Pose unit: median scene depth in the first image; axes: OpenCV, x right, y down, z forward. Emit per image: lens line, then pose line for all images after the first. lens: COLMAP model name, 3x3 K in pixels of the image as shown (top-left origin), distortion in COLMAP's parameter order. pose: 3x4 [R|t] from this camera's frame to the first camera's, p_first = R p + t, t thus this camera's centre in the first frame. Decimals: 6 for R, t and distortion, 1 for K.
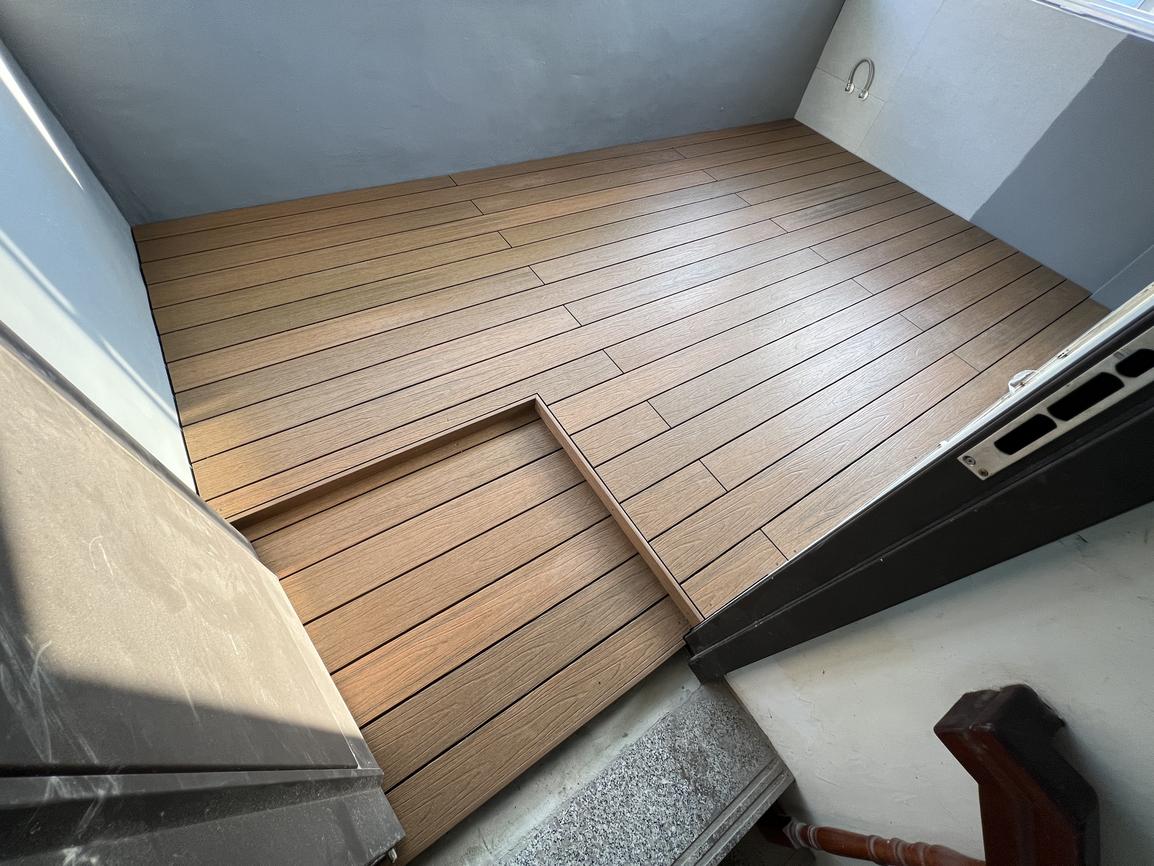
lens RADIAL K [[463.5, 0, 577.2], [0, 463.5, 431.3], [0, 0, 1]] dist [0.001540, -0.000405]
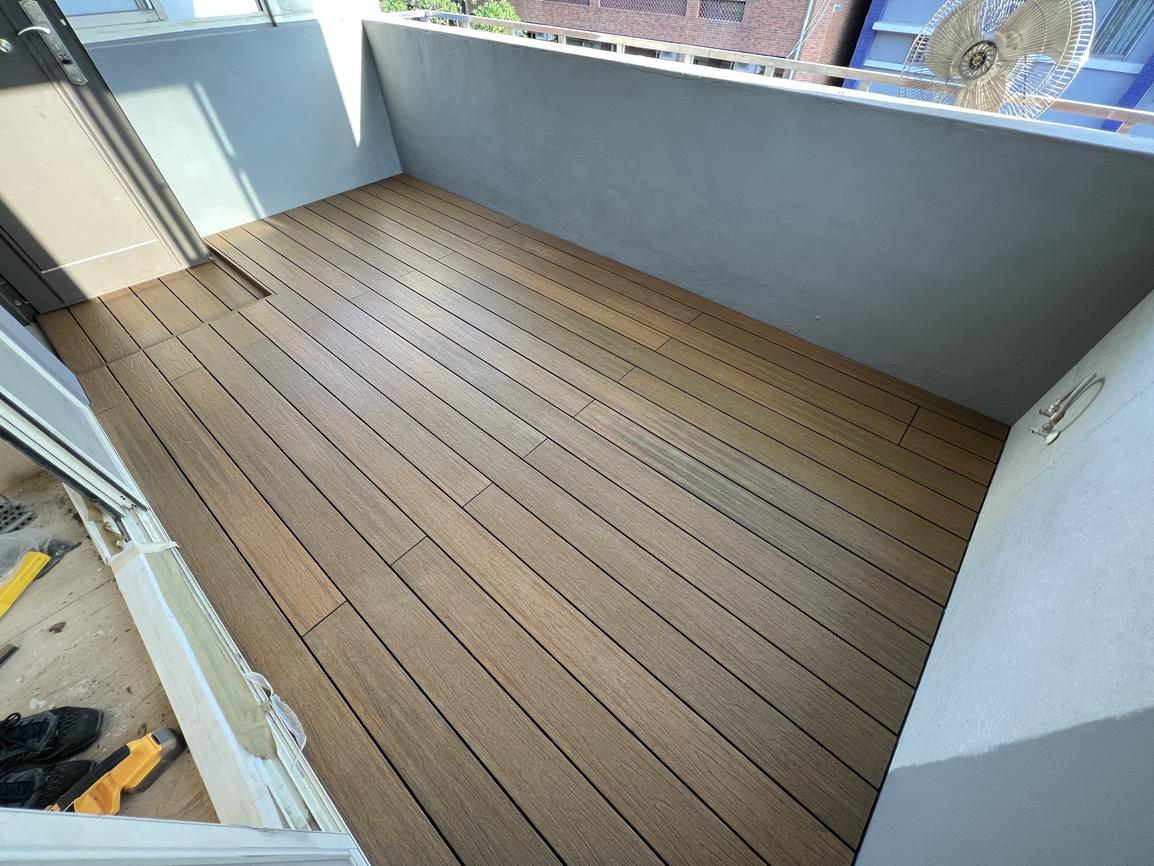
lens RADIAL K [[460.6, 0, 578.1], [0, 460.6, 438.6], [0, 0, 1]] dist [0.001560, -0.000348]
pose [[0.269187, 0.627609, -0.730511, 1.339351], [-0.765633, 0.599595, 0.233005, -0.774061], [0.584246, 0.496581, 0.641921, 0.727762]]
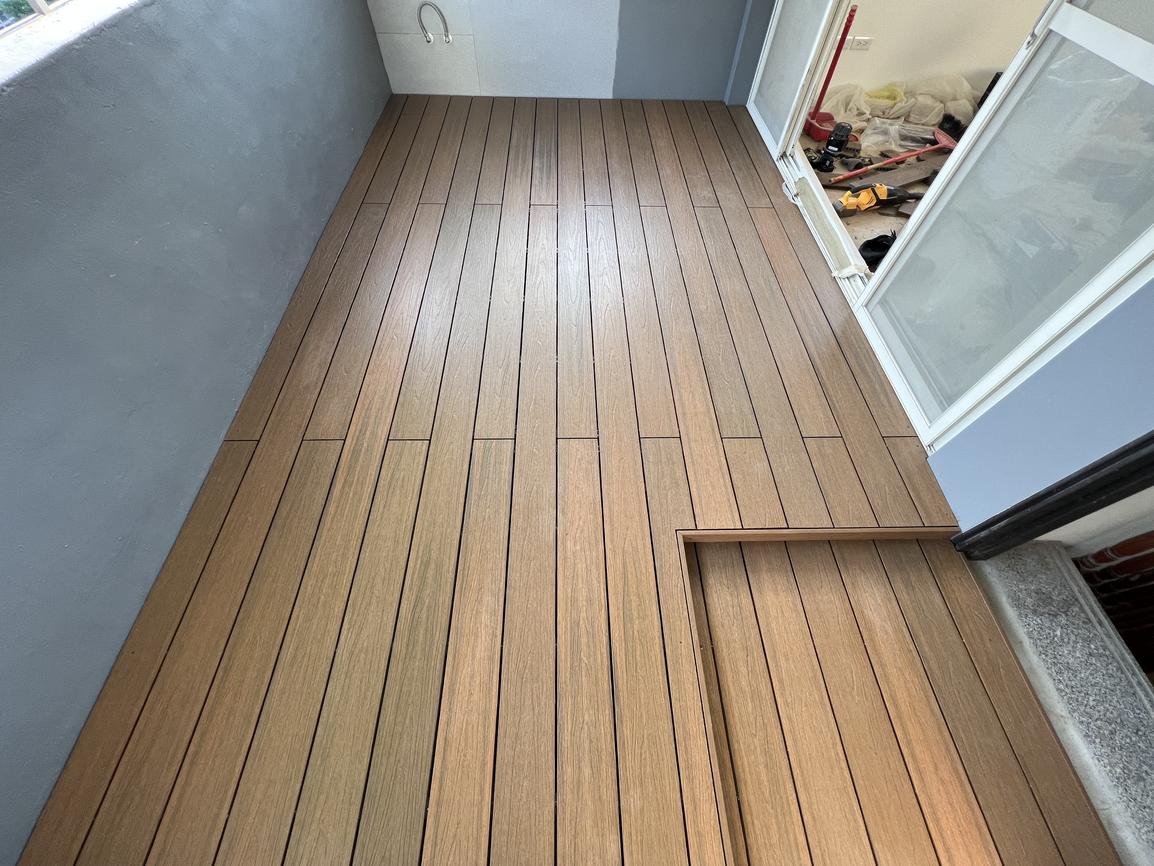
lens RADIAL K [[463.5, 0, 576.4], [0, 463.5, 435.2], [0, 0, 1]] dist [0.001540, -0.000405]
pose [[0.529379, -0.763091, 0.370743, -0.319585], [0.716301, 0.636191, 0.286661, -0.496311], [-0.454612, 0.113811, 0.883389, 0.256045]]
